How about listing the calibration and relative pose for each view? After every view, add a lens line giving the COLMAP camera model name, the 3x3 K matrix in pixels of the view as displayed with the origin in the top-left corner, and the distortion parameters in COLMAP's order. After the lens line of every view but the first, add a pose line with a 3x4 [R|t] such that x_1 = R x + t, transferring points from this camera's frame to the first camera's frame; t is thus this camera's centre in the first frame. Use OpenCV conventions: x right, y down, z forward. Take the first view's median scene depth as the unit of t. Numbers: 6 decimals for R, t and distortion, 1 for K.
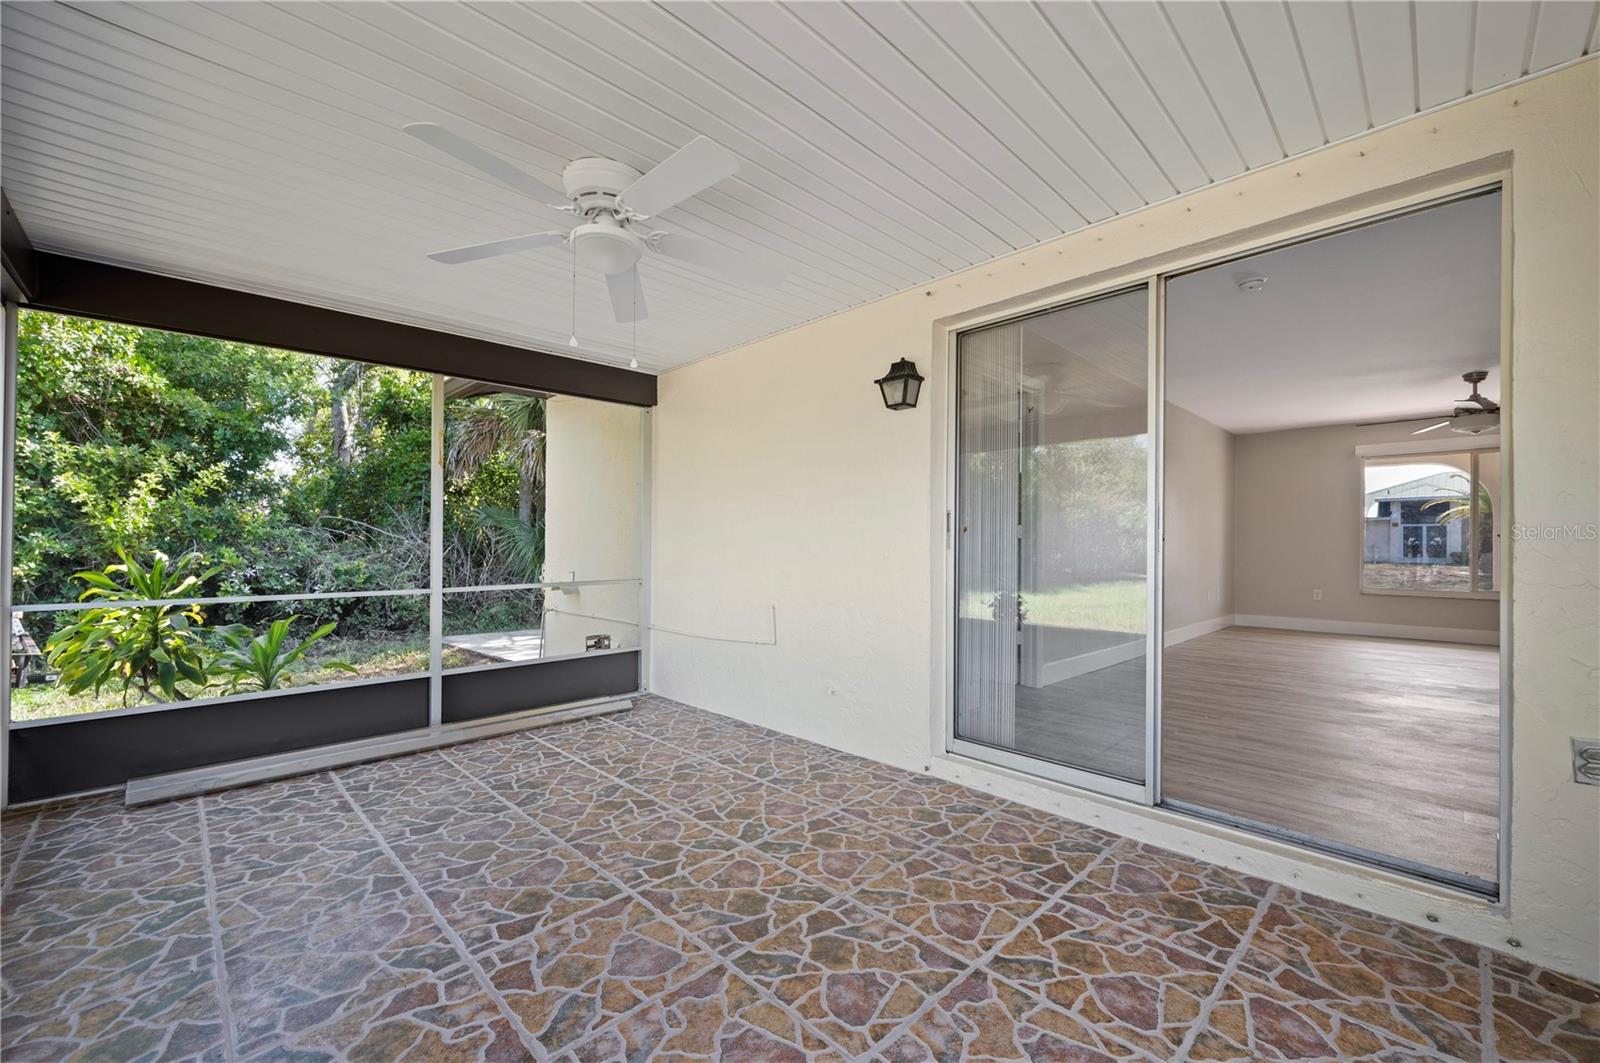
lens RADIAL K [[646.8, 0, 807.2], [0, 646.8, 550.6], [0, 0, 1]] dist [0.001575, -0.001222]
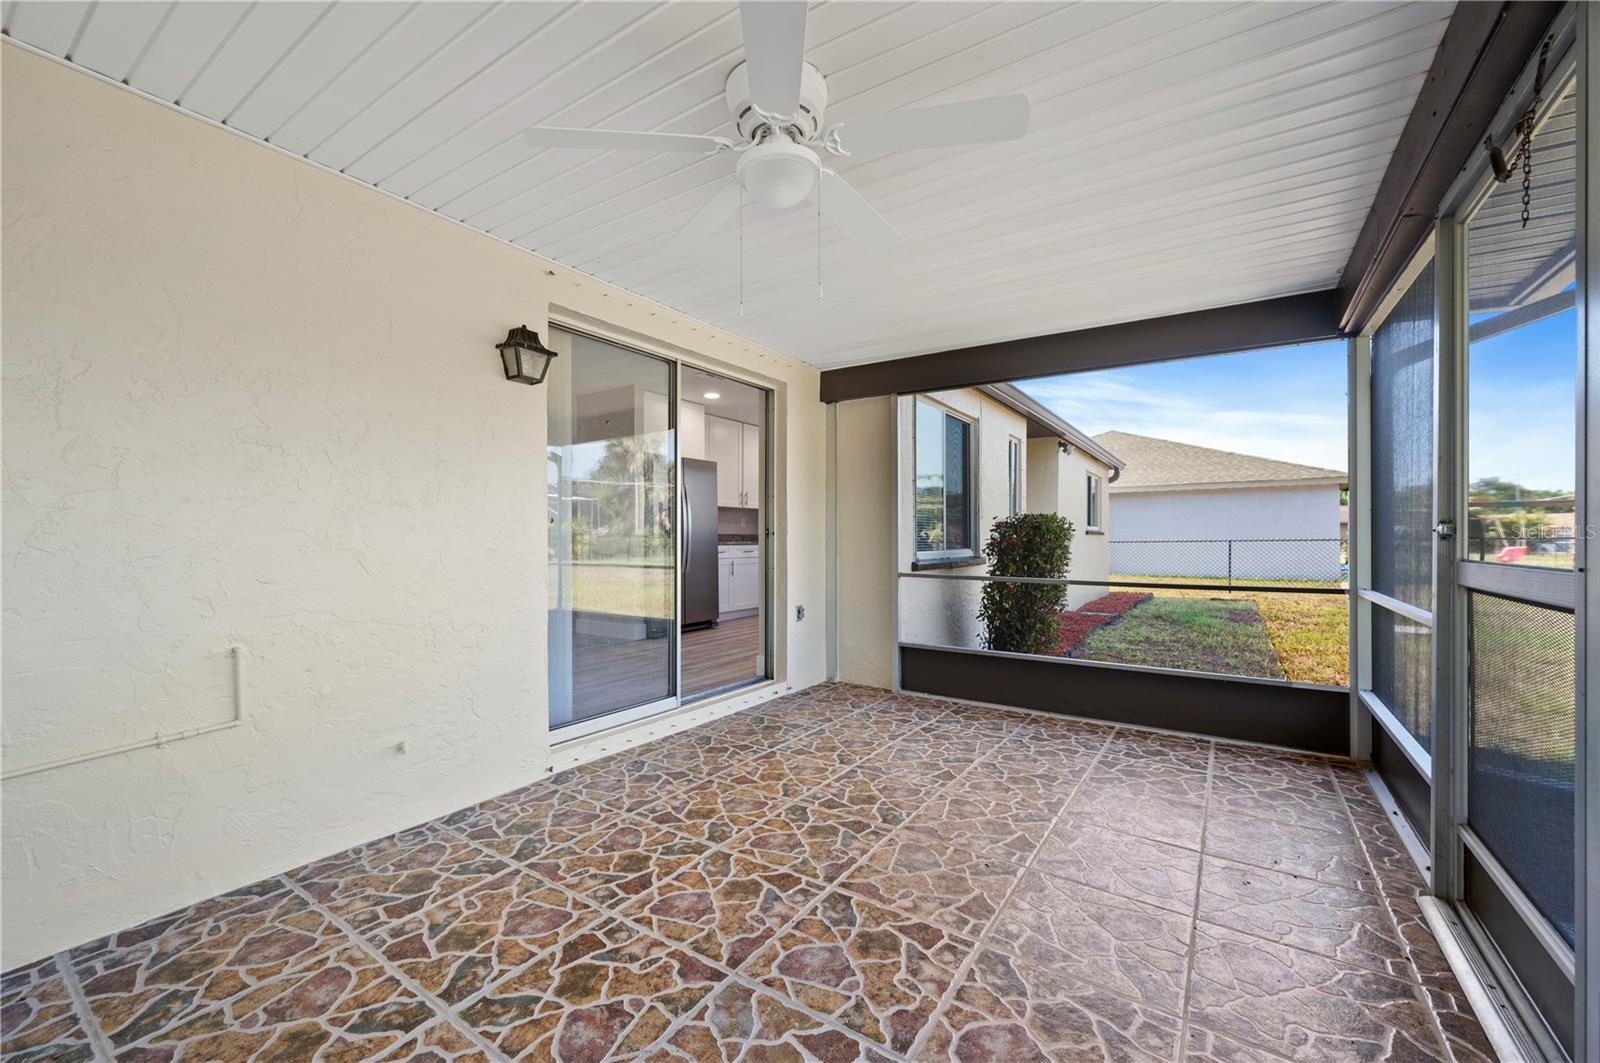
lens RADIAL K [[646.8, 0, 795.9], [0, 646.8, 543.8], [0, 0, 1]] dist [0.001575, -0.001222]
pose [[-0.196566, -0.013185, 0.980402, -1.023884], [0.004179, 0.999889, 0.014284, -0.009518], [-0.980482, 0.006904, -0.196489, 1.040030]]
